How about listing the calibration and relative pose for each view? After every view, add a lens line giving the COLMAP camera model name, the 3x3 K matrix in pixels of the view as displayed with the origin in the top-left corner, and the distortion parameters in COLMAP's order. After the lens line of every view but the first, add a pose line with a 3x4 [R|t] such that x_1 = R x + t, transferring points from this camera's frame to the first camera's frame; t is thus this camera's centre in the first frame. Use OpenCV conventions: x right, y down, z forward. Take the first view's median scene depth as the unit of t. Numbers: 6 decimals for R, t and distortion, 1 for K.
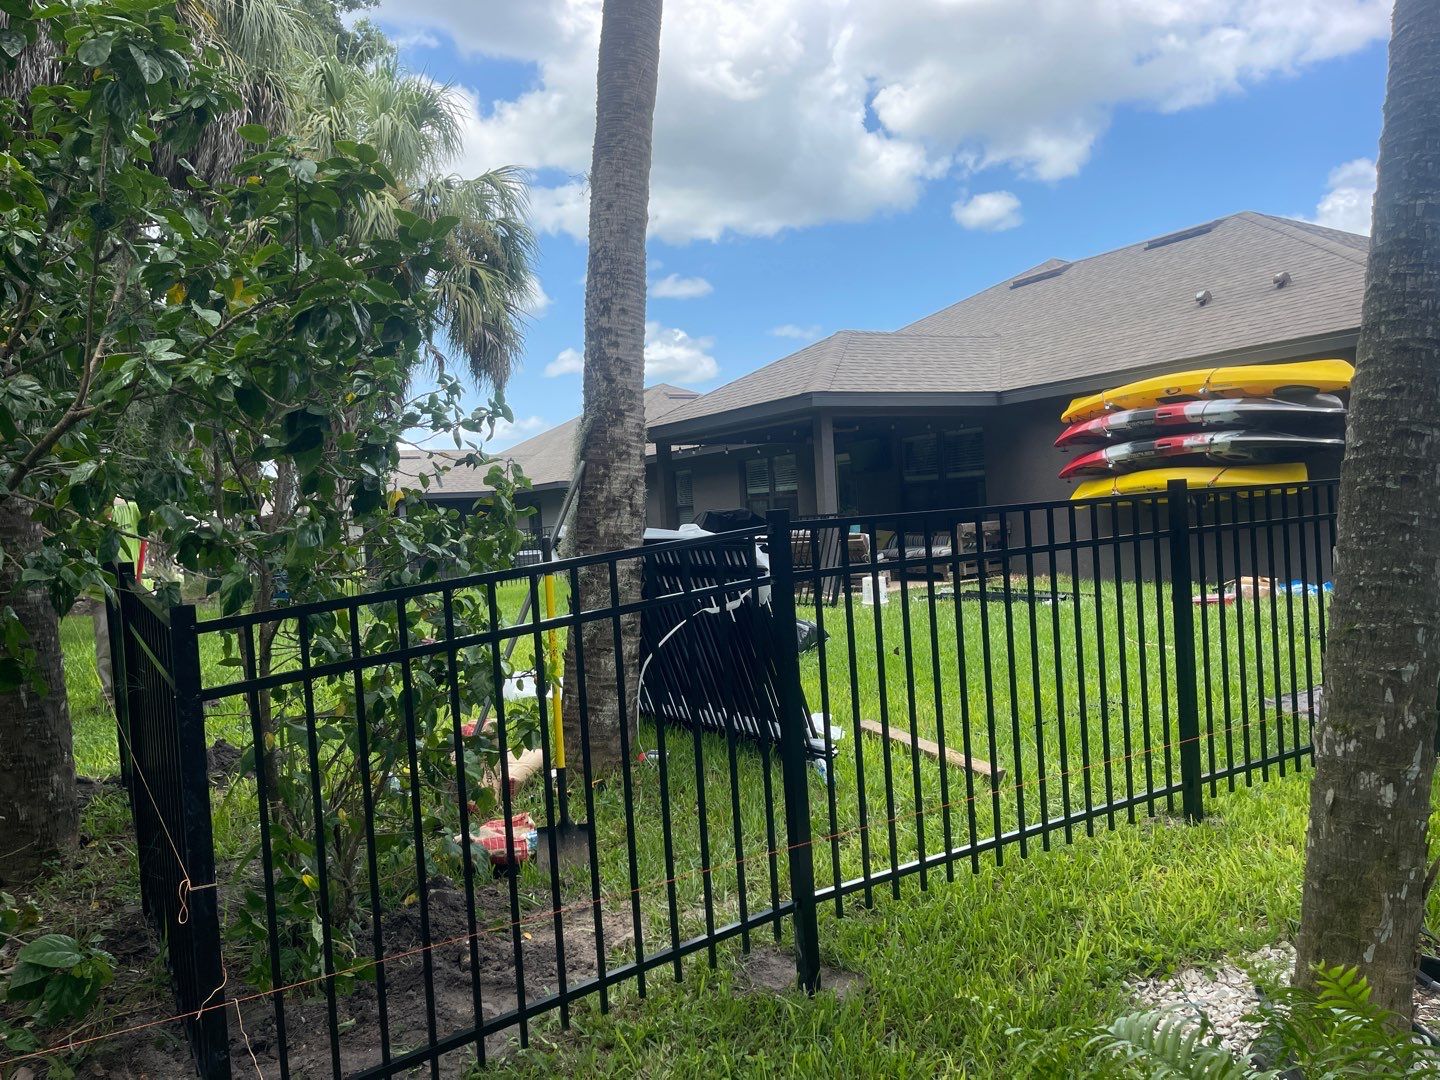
lens RADIAL K [[1101.8, 0, 716.7], [0, 1101.8, 549.6], [0, 0, 1]] dist [0.006787, -0.001669]
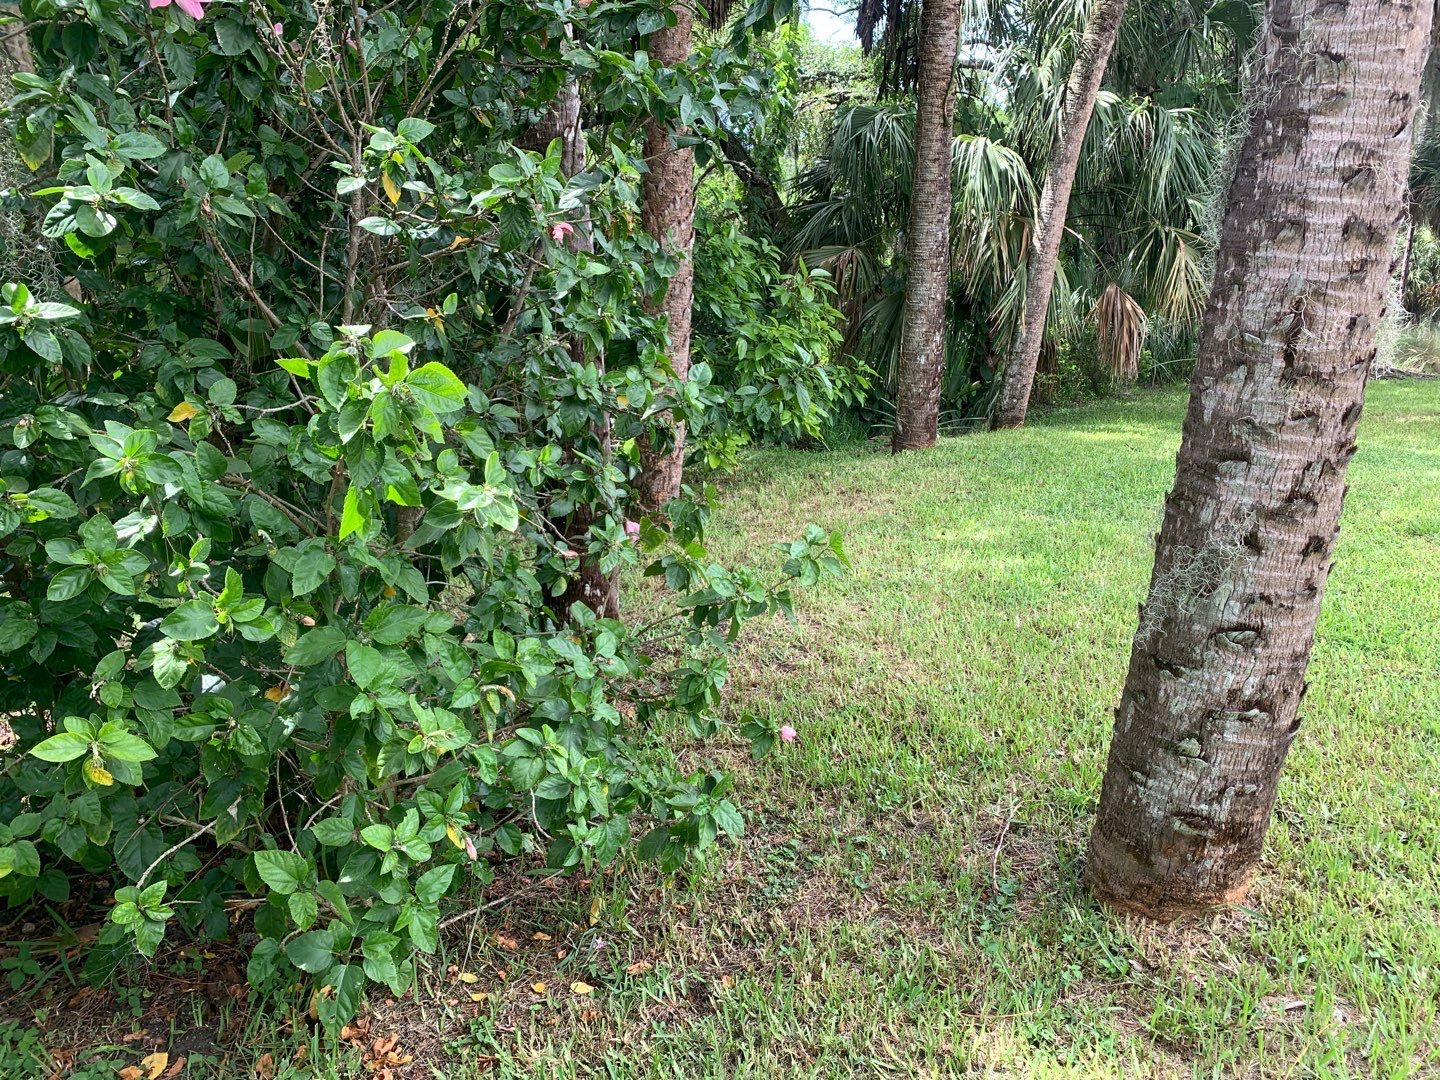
lens RADIAL K [[1097.1, 0, 698.0], [0, 1097.1, 533.7], [0, 0, 1]] dist [0.028127, -0.033386]
pose [[0.413739, 0.224883, -0.882183, 0.208688], [-0.026440, 0.971571, 0.235269, -0.066249], [0.910011, -0.074016, 0.407923, 0.623538]]
